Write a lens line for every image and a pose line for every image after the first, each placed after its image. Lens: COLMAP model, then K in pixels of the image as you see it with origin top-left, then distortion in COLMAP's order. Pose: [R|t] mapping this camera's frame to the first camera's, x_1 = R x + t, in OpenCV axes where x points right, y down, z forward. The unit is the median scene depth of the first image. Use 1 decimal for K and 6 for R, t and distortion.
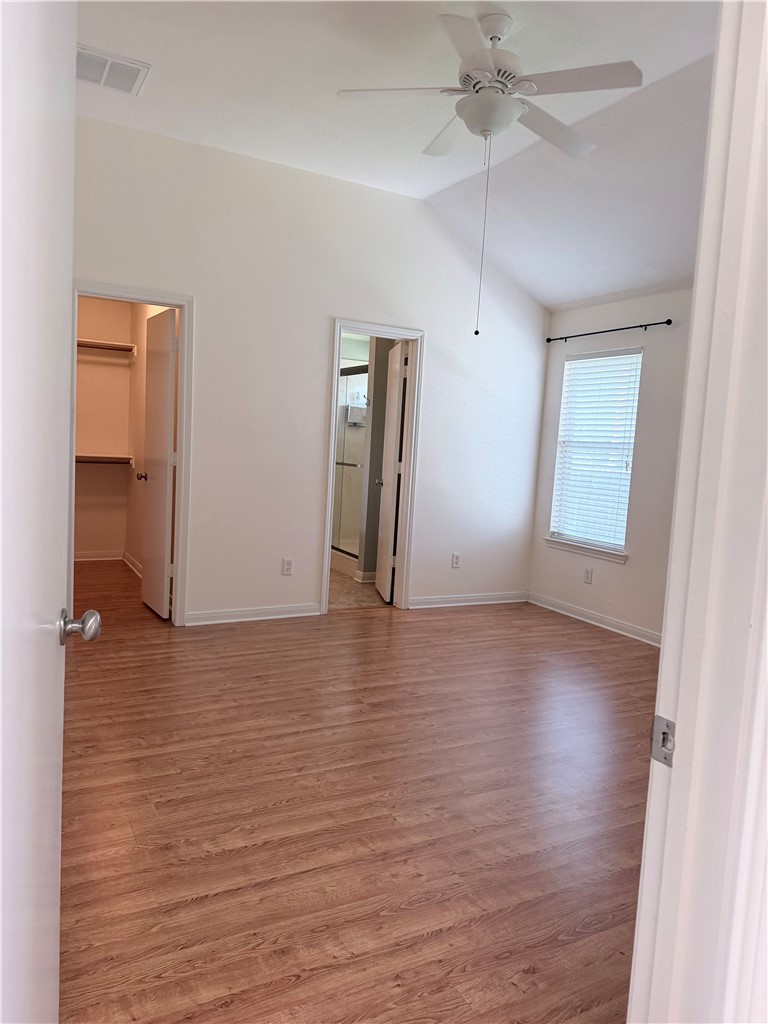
lens RADIAL K [[708.0, 0, 380.4], [0, 708.0, 514.3], [0, 0, 1]] dist [0.131668, -0.213647]
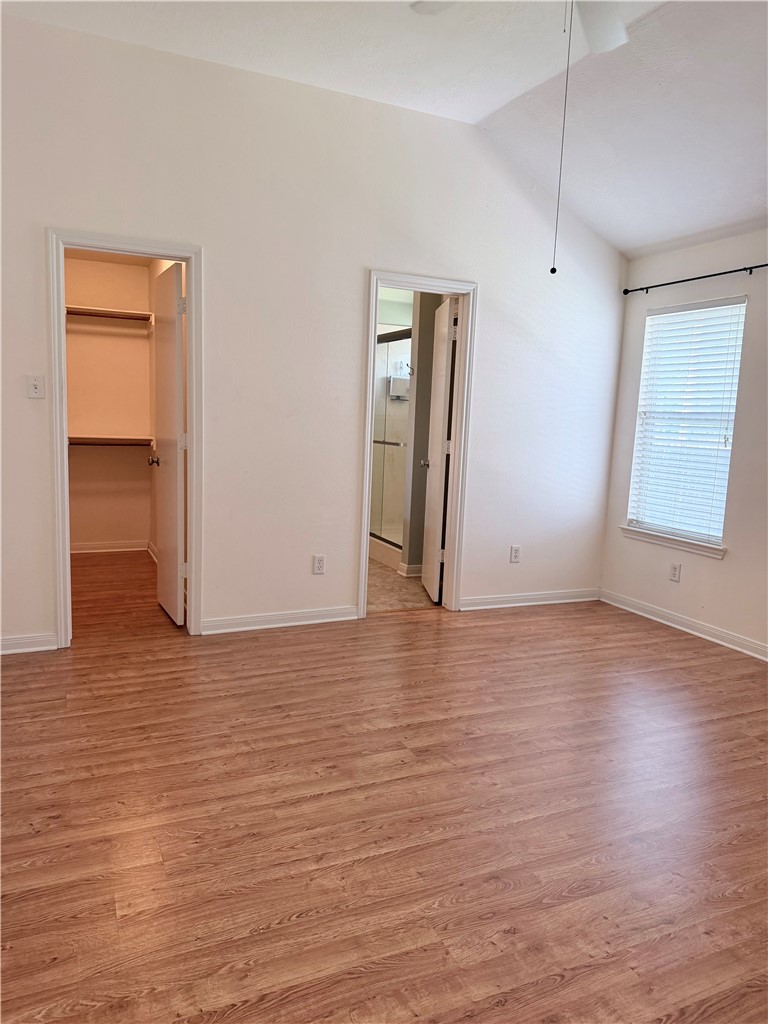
lens RADIAL K [[708.0, 0, 380.4], [0, 708.0, 514.3], [0, 0, 1]] dist [0.131668, -0.213647]
pose [[0.997672, -0.007573, -0.067776, 0.003028], [0.009918, 0.999361, 0.034342, -0.017480], [0.067472, -0.034935, 0.997109, 0.160881]]
